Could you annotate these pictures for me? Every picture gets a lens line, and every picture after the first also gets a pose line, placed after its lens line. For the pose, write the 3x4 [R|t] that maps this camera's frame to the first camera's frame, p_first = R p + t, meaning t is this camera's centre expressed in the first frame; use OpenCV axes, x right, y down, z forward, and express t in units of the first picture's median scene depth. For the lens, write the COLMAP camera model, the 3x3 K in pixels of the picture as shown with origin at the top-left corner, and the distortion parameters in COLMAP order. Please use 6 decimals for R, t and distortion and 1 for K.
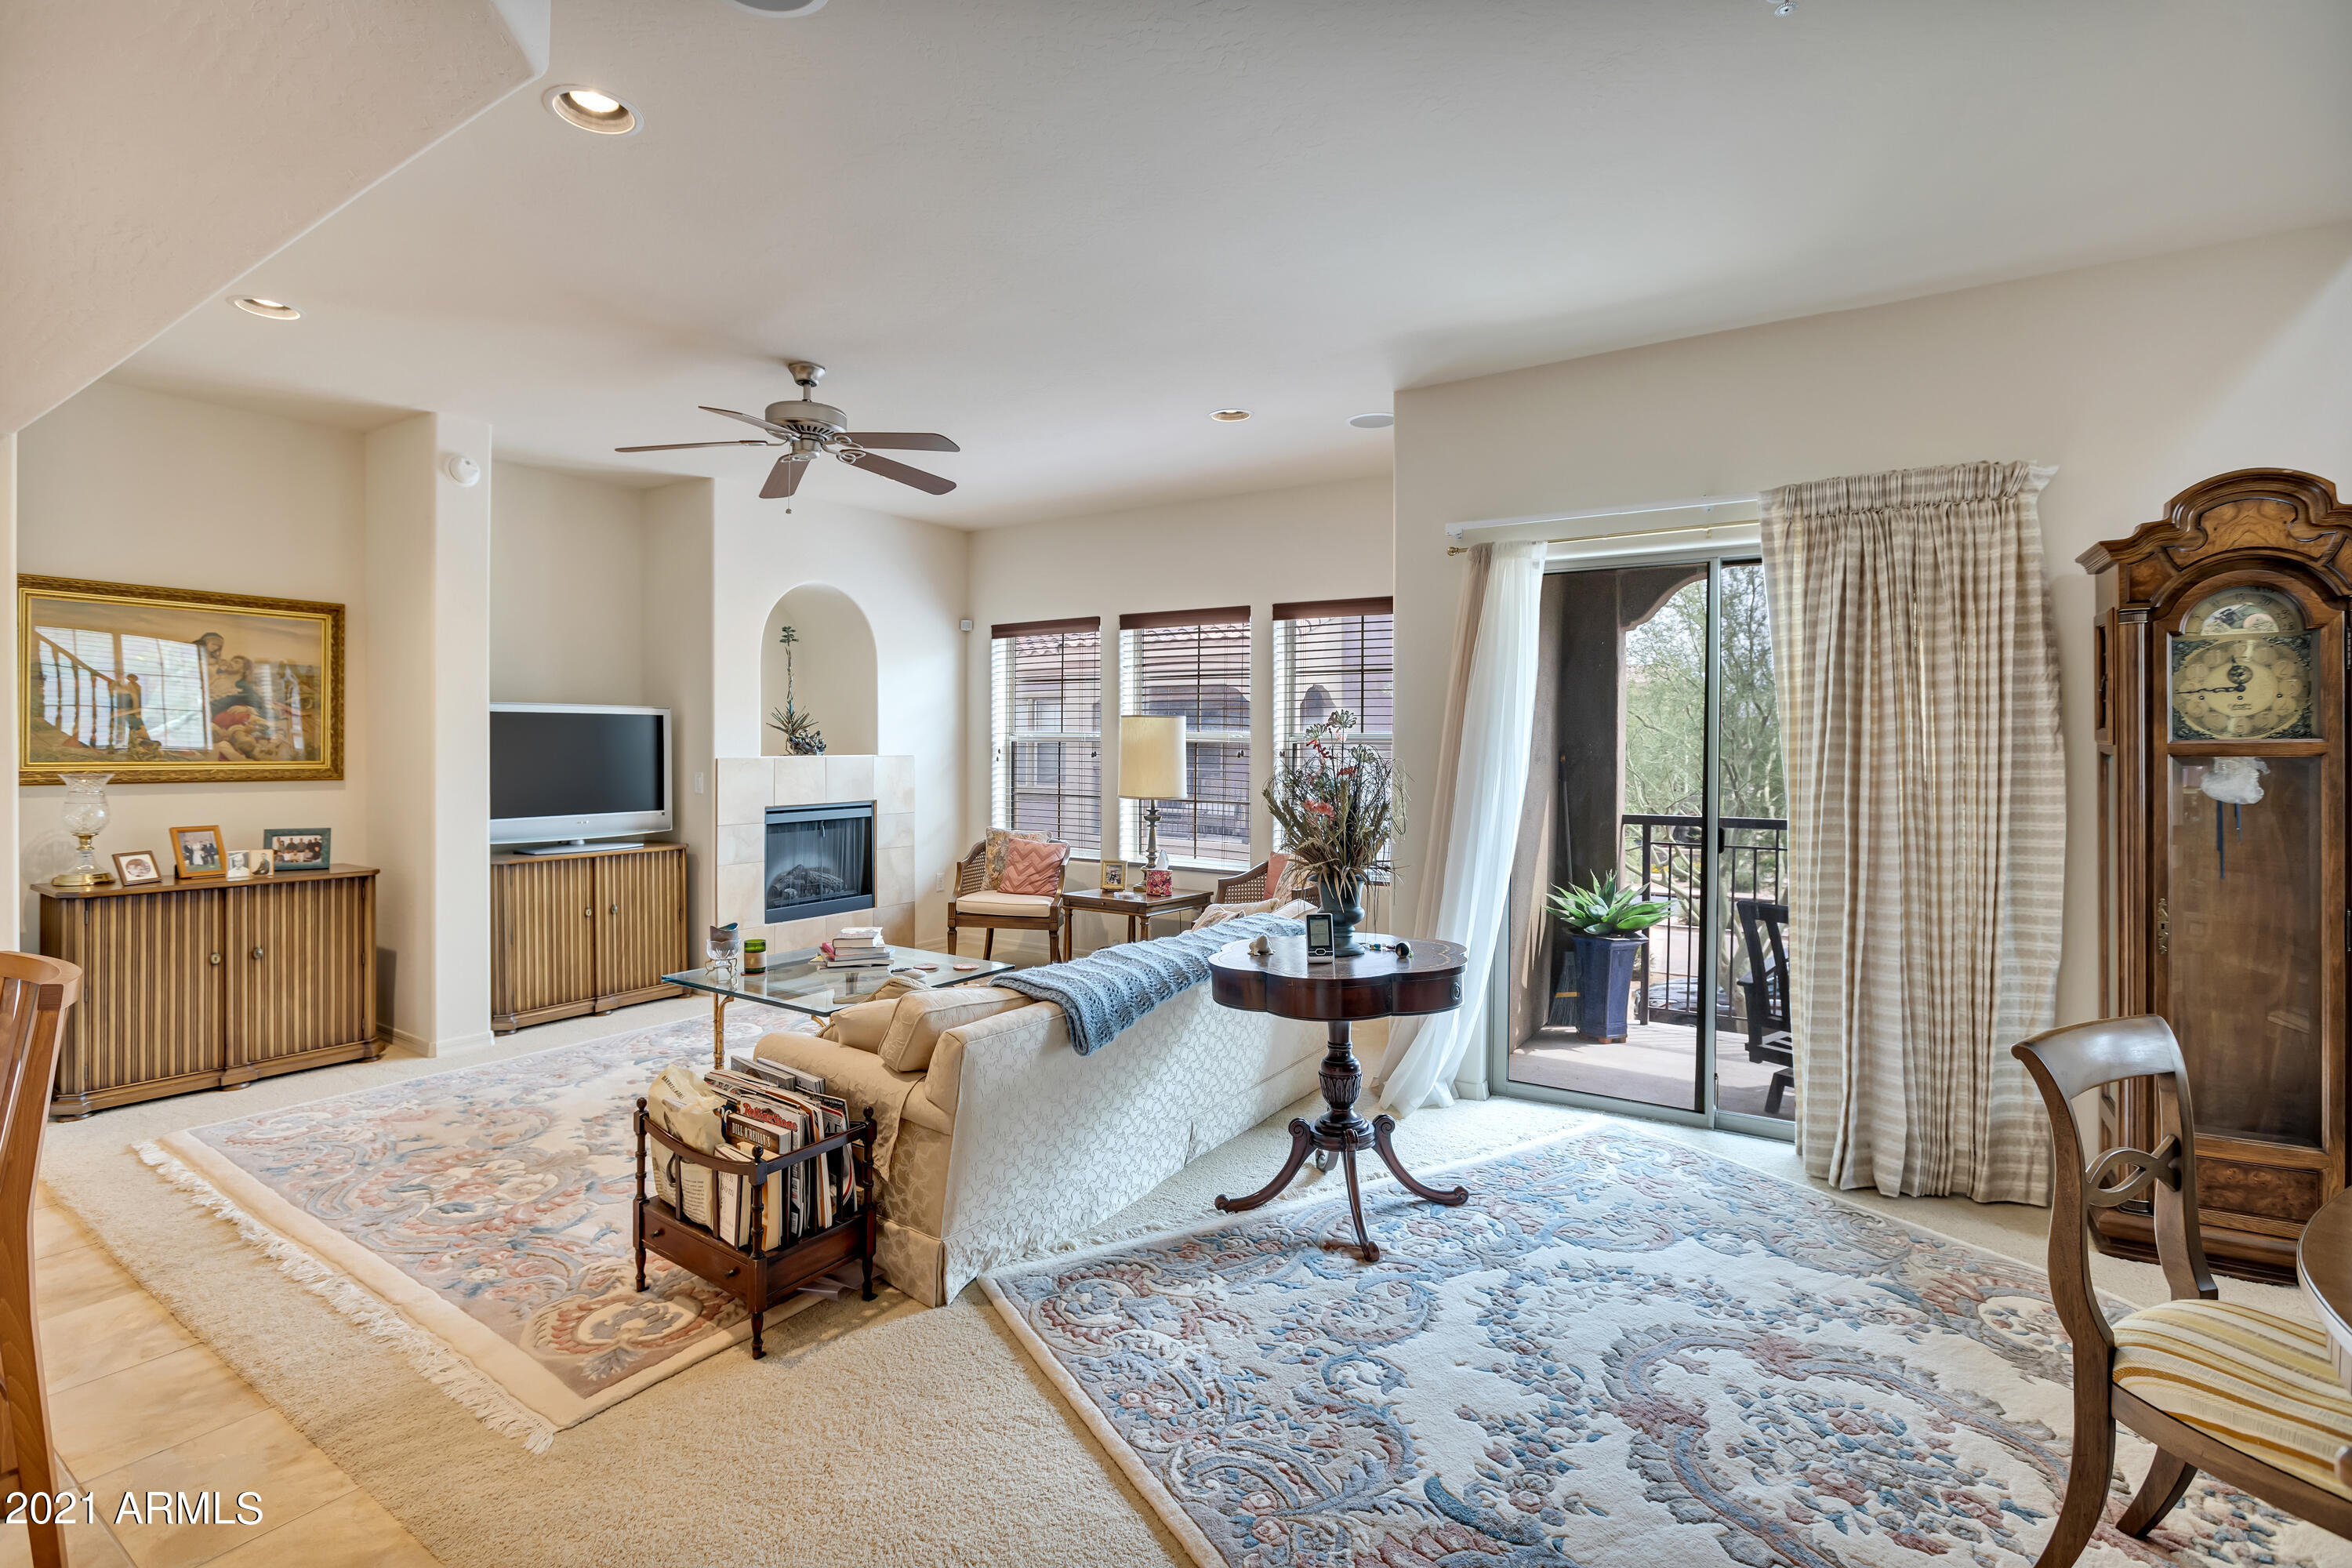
lens RADIAL K [[1096.3, 0, 1161.3], [0, 1096.3, 755.2], [0, 0, 1]] dist [-0.036211, 0.015568]
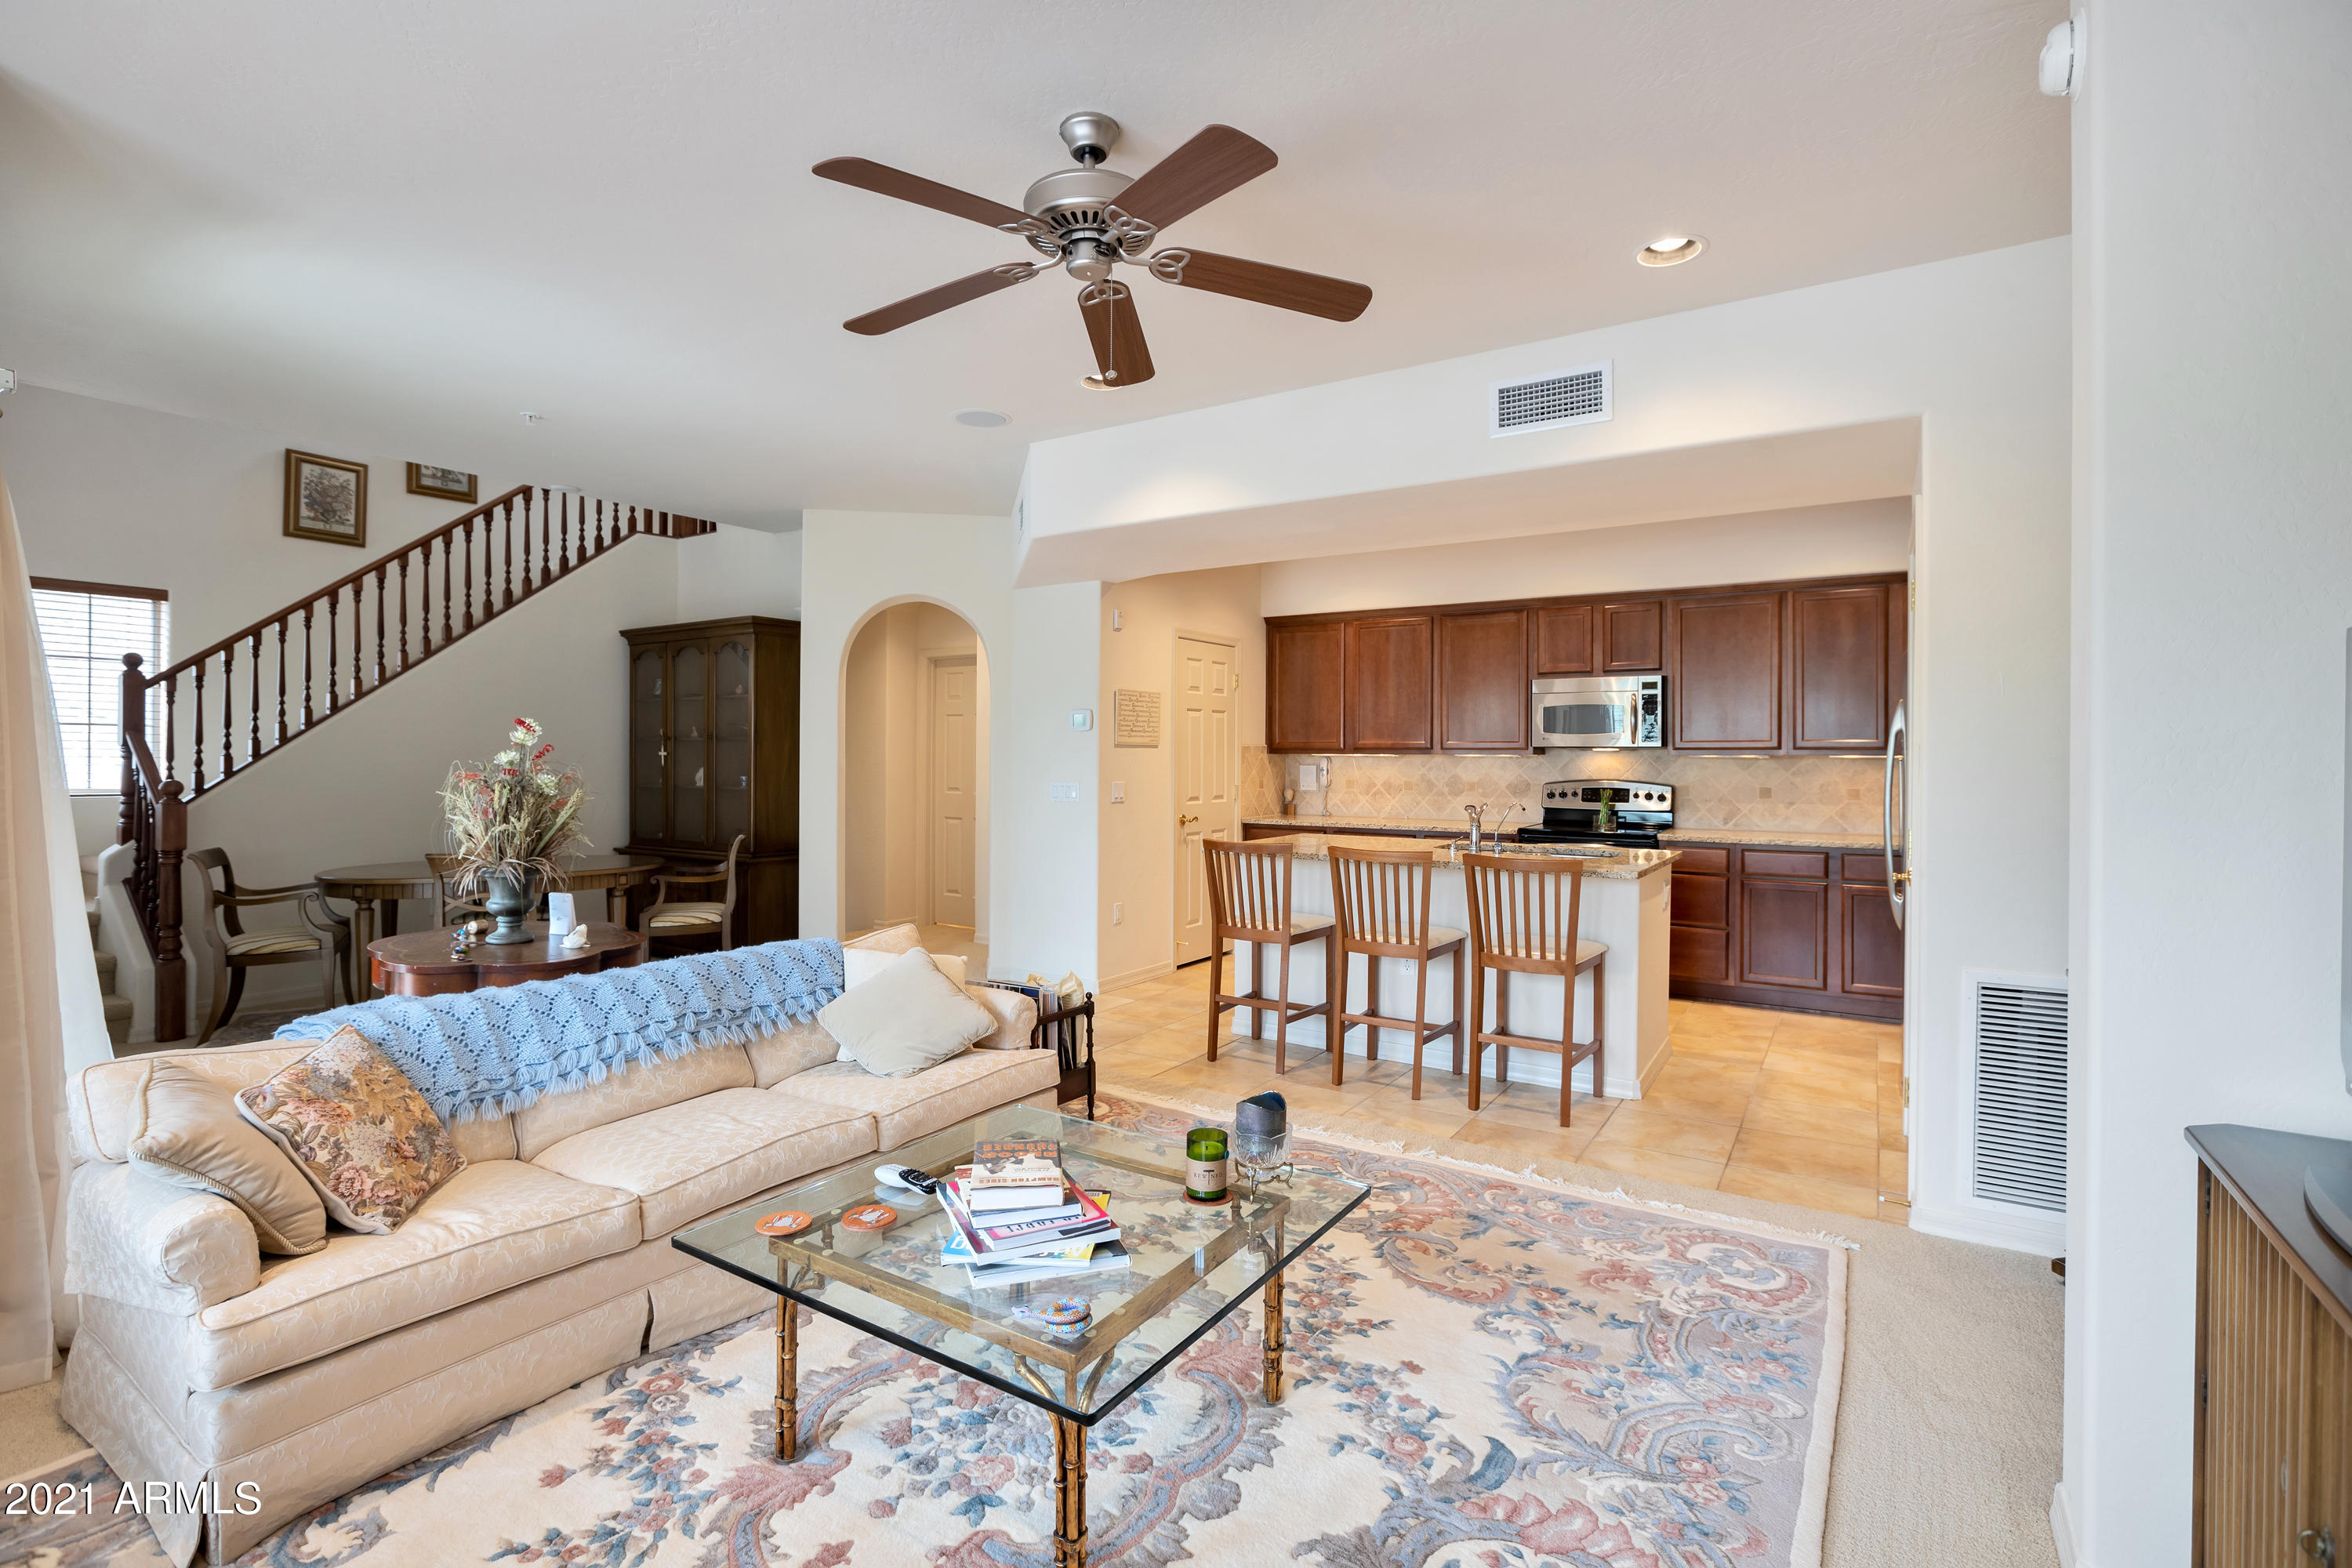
lens RADIAL K [[1096.3, 0, 1161.3], [0, 1096.3, 755.2], [0, 0, 1]] dist [-0.036211, 0.015568]
pose [[-0.999949, -0.010061, -0.000548, -0.356451], [-0.010065, 0.999923, 0.007253, -0.012169], [0.000475, 0.007258, -0.999974, 1.544960]]
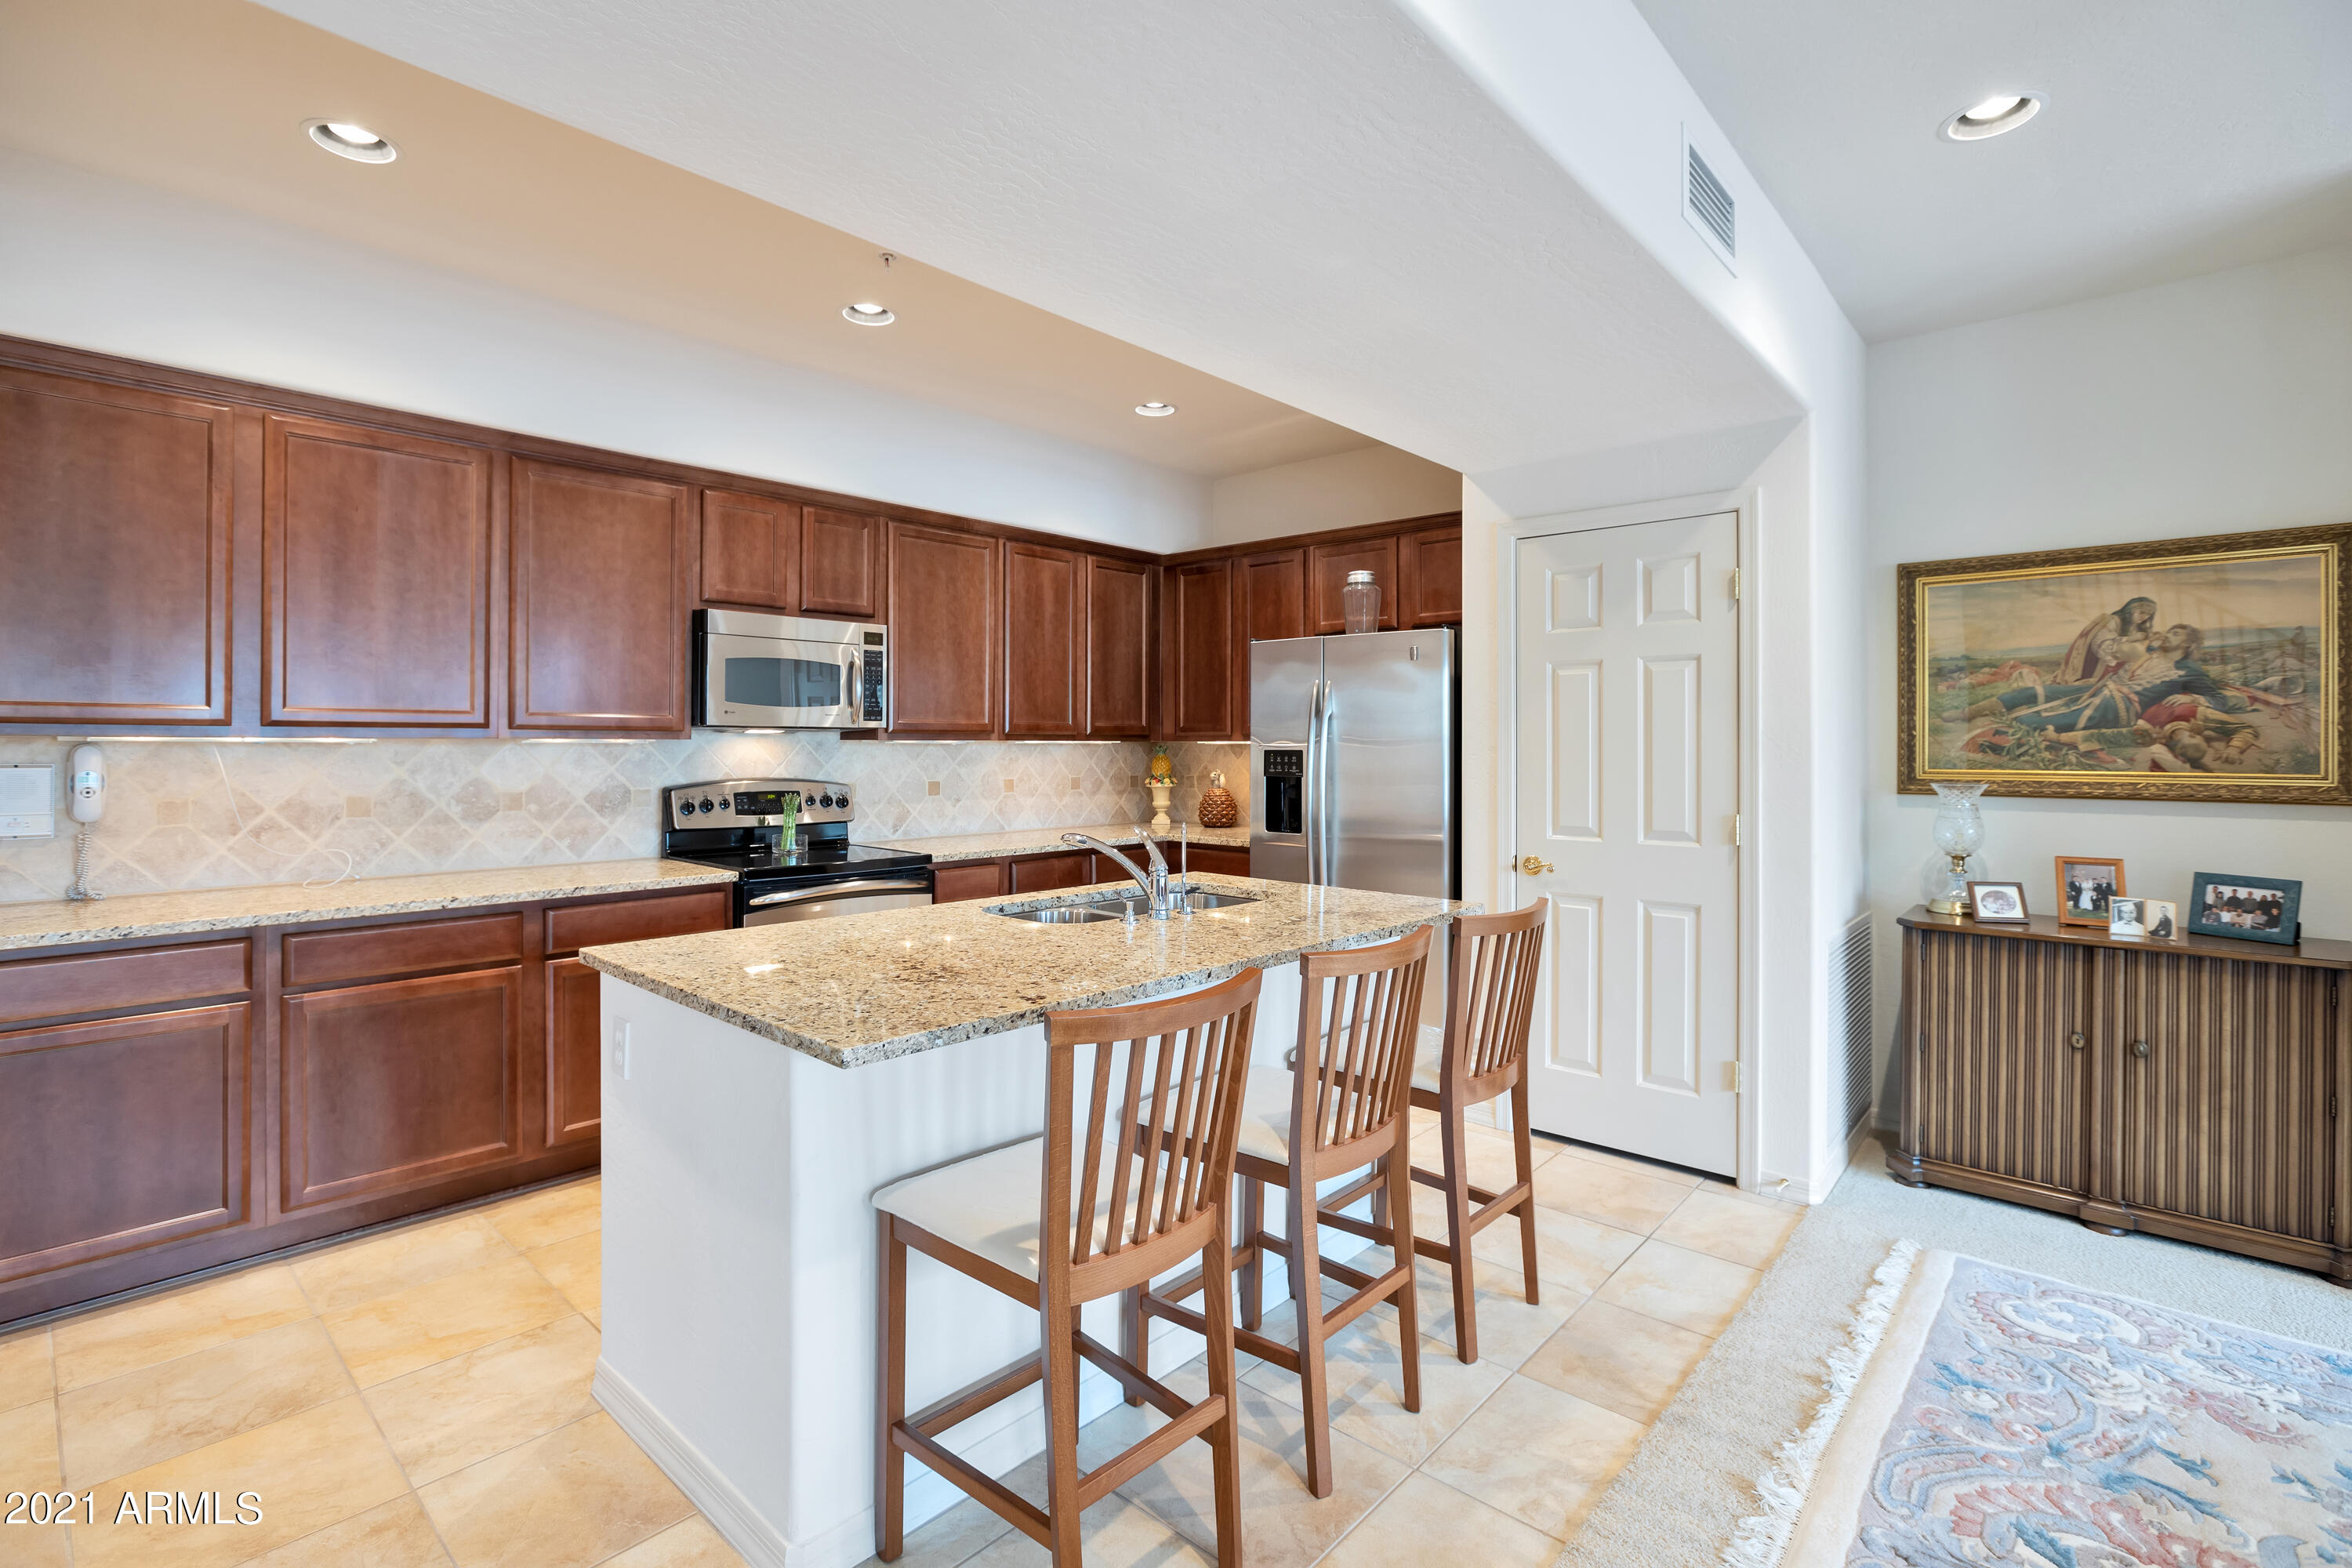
lens RADIAL K [[1081.6, 0, 1172.4], [0, 1081.6, 746.8], [0, 0, 1]] dist [-0.031979, 0.011796]
pose [[-0.147731, -0.003326, -0.989022, -0.068658], [-0.010355, 0.999945, -0.001816, -0.003391], [0.988973, 0.009973, -0.147757, 0.481984]]
